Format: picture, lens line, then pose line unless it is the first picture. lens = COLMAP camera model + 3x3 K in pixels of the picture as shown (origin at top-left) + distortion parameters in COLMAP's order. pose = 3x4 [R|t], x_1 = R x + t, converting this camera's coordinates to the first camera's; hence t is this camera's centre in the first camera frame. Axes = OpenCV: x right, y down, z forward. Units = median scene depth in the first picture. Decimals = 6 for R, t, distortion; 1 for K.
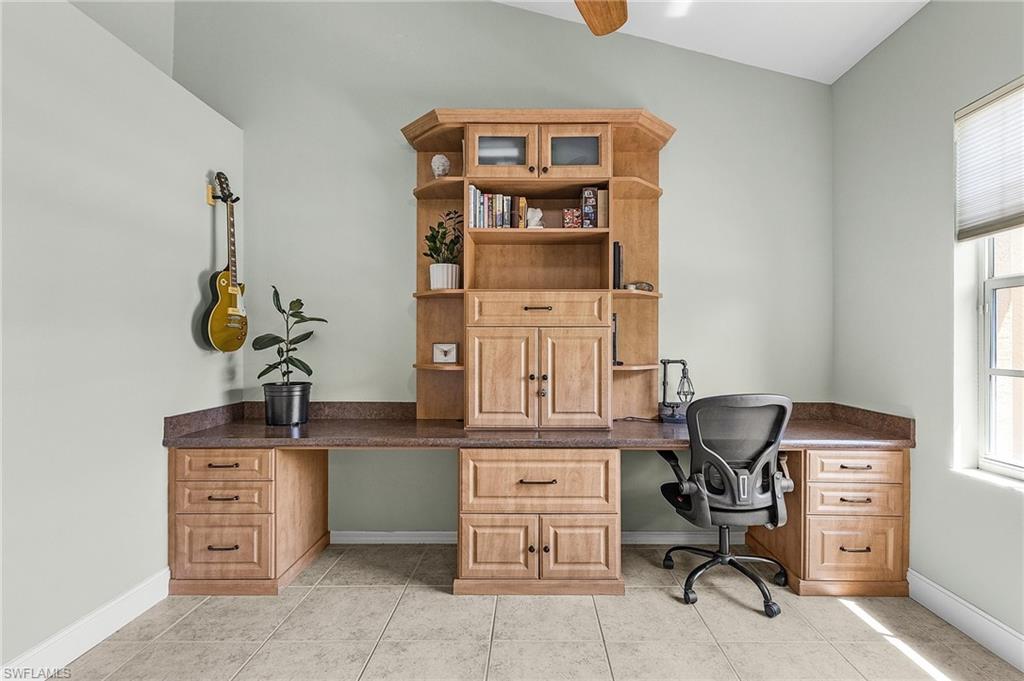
lens RADIAL K [[506.5, 0, 517.0], [0, 506.5, 337.8], [0, 0, 1]] dist [0.006347, 0.002307]
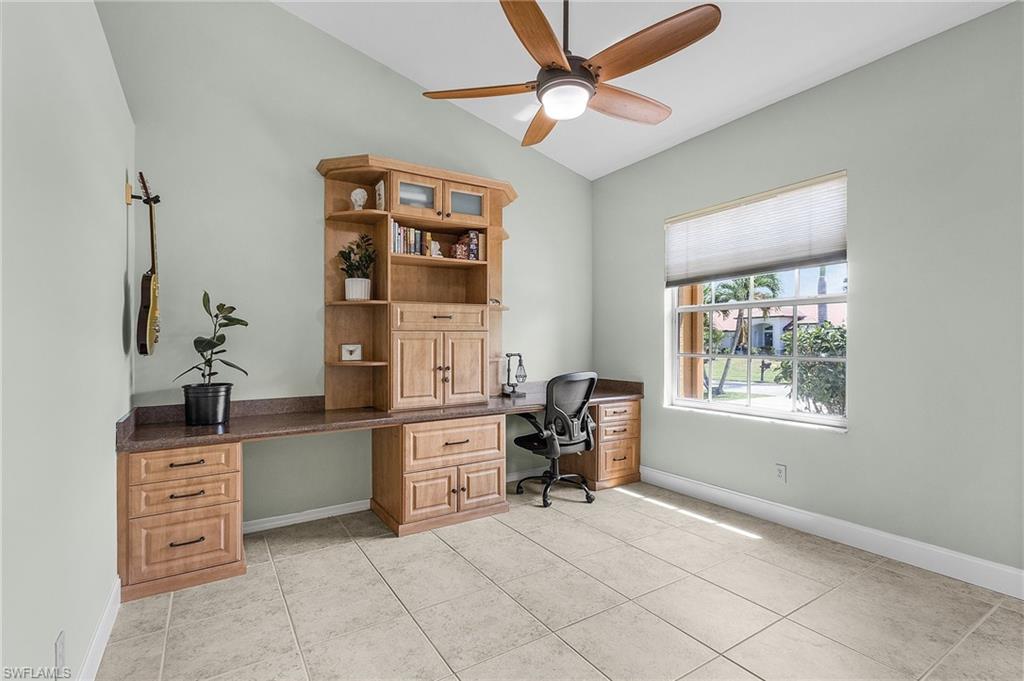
lens RADIAL K [[482.2, 0, 506.3], [0, 482.2, 342.4], [0, 0, 1]] dist [0.012644, -0.003938]
pose [[0.843916, -0.010259, 0.536377, -0.532029], [0.005057, 0.999925, 0.011169, -0.004806], [-0.536452, -0.006713, 0.843904, -0.182026]]
